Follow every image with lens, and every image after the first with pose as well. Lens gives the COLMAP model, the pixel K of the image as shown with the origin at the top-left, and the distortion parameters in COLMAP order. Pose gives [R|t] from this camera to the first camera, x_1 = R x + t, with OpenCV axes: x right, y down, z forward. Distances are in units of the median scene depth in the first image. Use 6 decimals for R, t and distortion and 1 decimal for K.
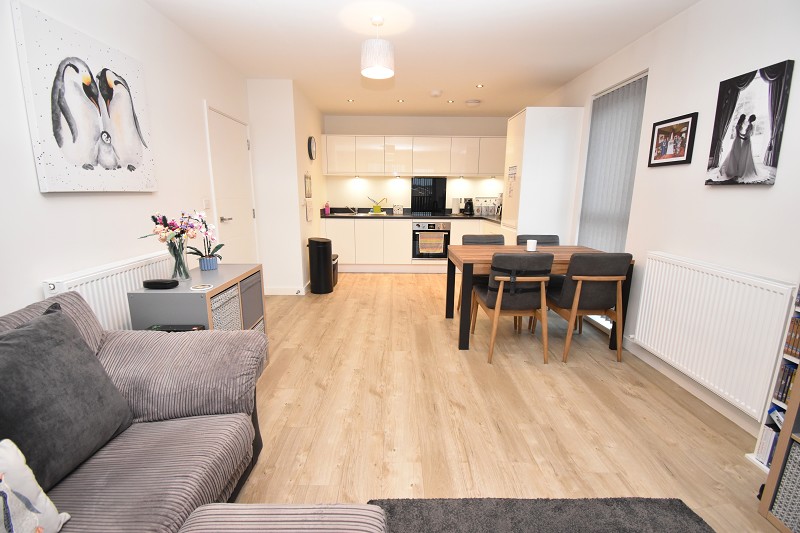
lens RADIAL K [[356.8, 0, 396.5], [0, 356.8, 270.9], [0, 0, 1]] dist [-0.009995, -0.014160]
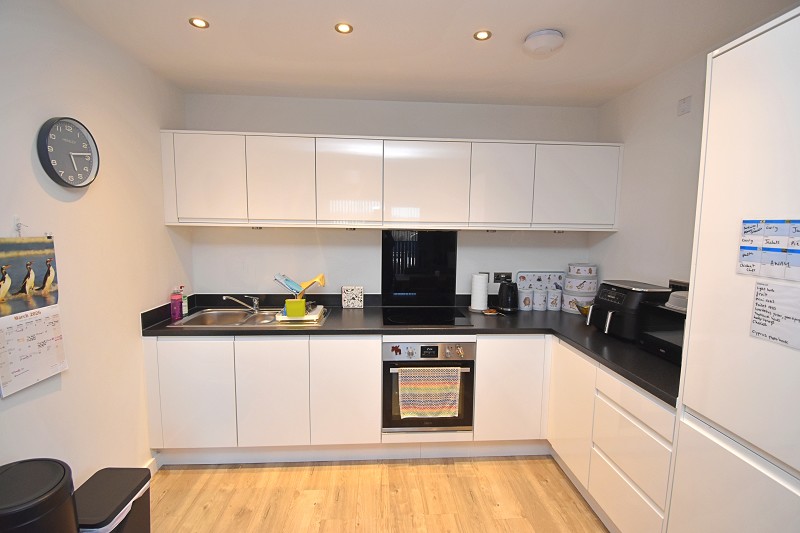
lens RADIAL K [[356.8, 0, 402.4], [0, 356.8, 267.0], [0, 0, 1]] dist [-0.009995, -0.014160]
pose [[0.997843, -0.002453, 0.065597, 0.045556], [0.009016, 0.994951, -0.099955, -0.197174], [-0.065020, 0.100331, 0.992827, 0.643856]]
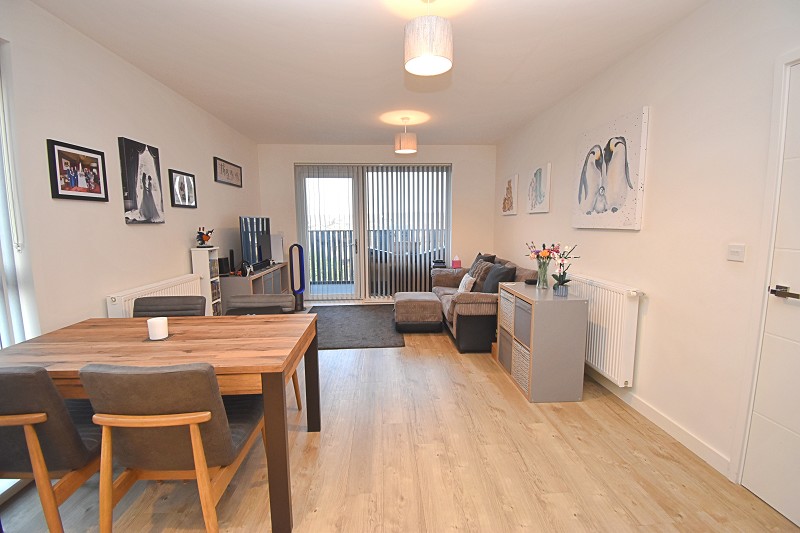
lens RADIAL K [[356.8, 0, 407.5], [0, 356.8, 268.8], [0, 0, 1]] dist [-0.009995, -0.014160]
pose [[-0.997562, 0.008528, -0.069268, 0.047068], [-0.015116, 0.942545, 0.333738, -0.474999], [0.068134, 0.333971, -0.940117, 2.070812]]
